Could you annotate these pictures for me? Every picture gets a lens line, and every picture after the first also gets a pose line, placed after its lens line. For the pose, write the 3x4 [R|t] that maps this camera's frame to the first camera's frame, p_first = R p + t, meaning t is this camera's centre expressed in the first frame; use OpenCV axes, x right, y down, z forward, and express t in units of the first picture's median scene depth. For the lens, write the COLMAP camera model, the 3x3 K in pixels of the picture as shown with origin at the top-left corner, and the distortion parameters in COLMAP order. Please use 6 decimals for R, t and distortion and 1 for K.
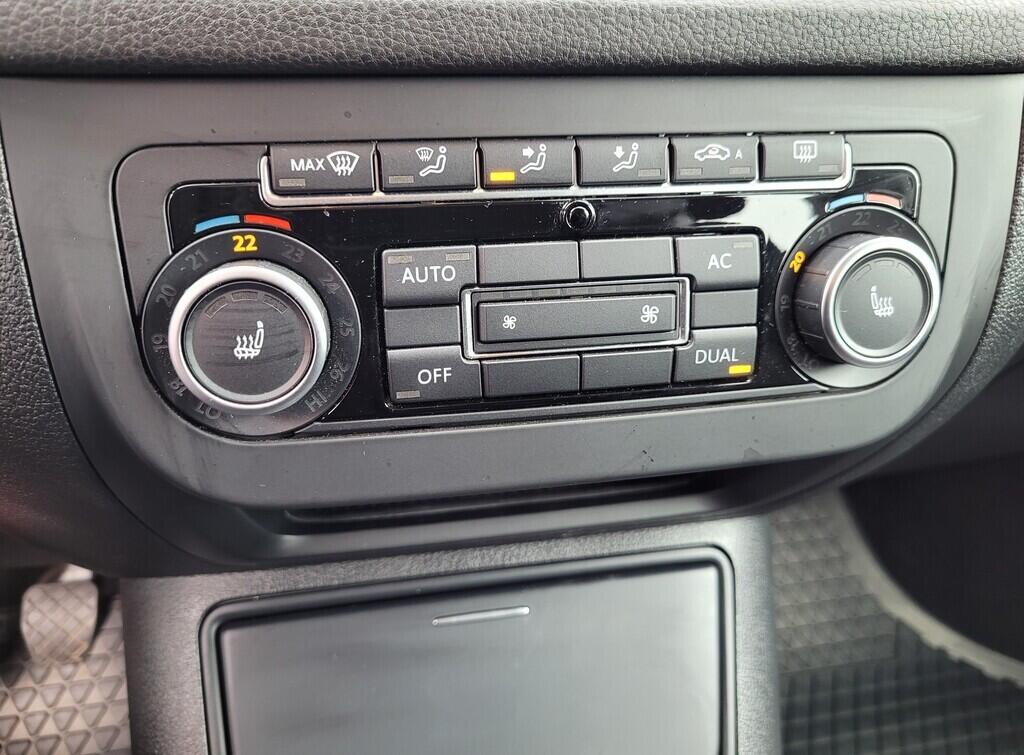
lens RADIAL K [[810.0, 0, 515.0], [0, 810.0, 367.3], [0, 0, 1]] dist [0.036684, -0.018853]
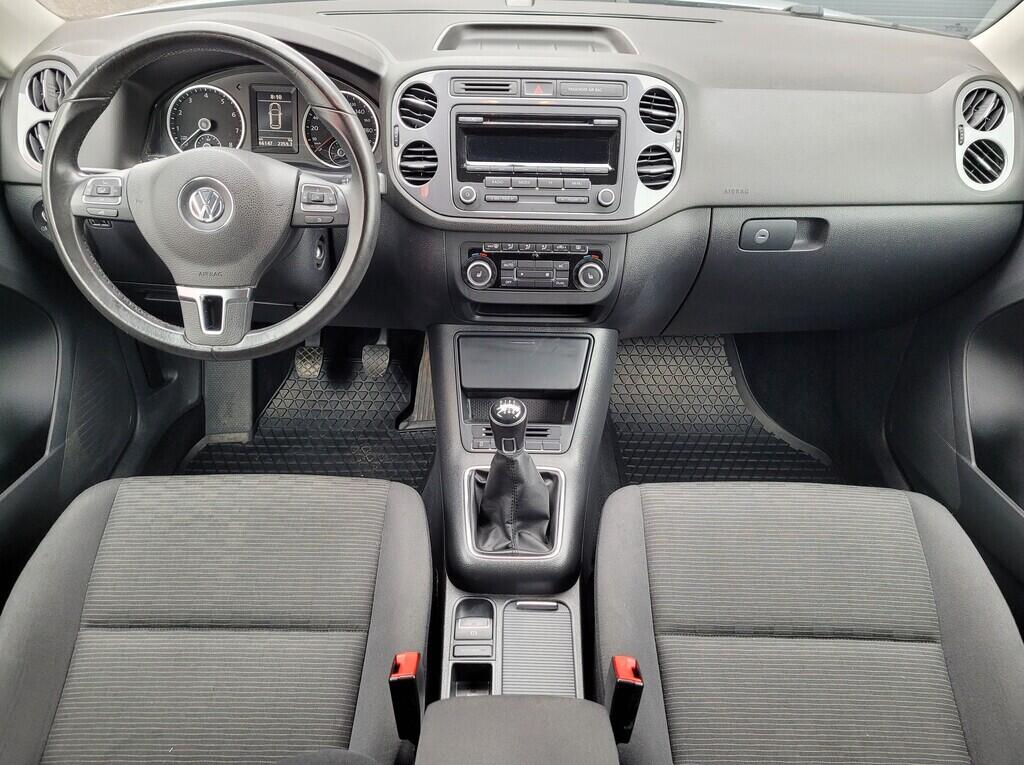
lens RADIAL K [[810.0, 0, 517.3], [0, 810.0, 381.1], [0, 0, 1]] dist [0.036684, -0.018853]
pose [[0.980812, 0.112339, -0.159334, 0.968298], [-0.086033, 0.982811, 0.163341, -0.246789], [0.174945, -0.146499, 0.973618, -4.752785]]
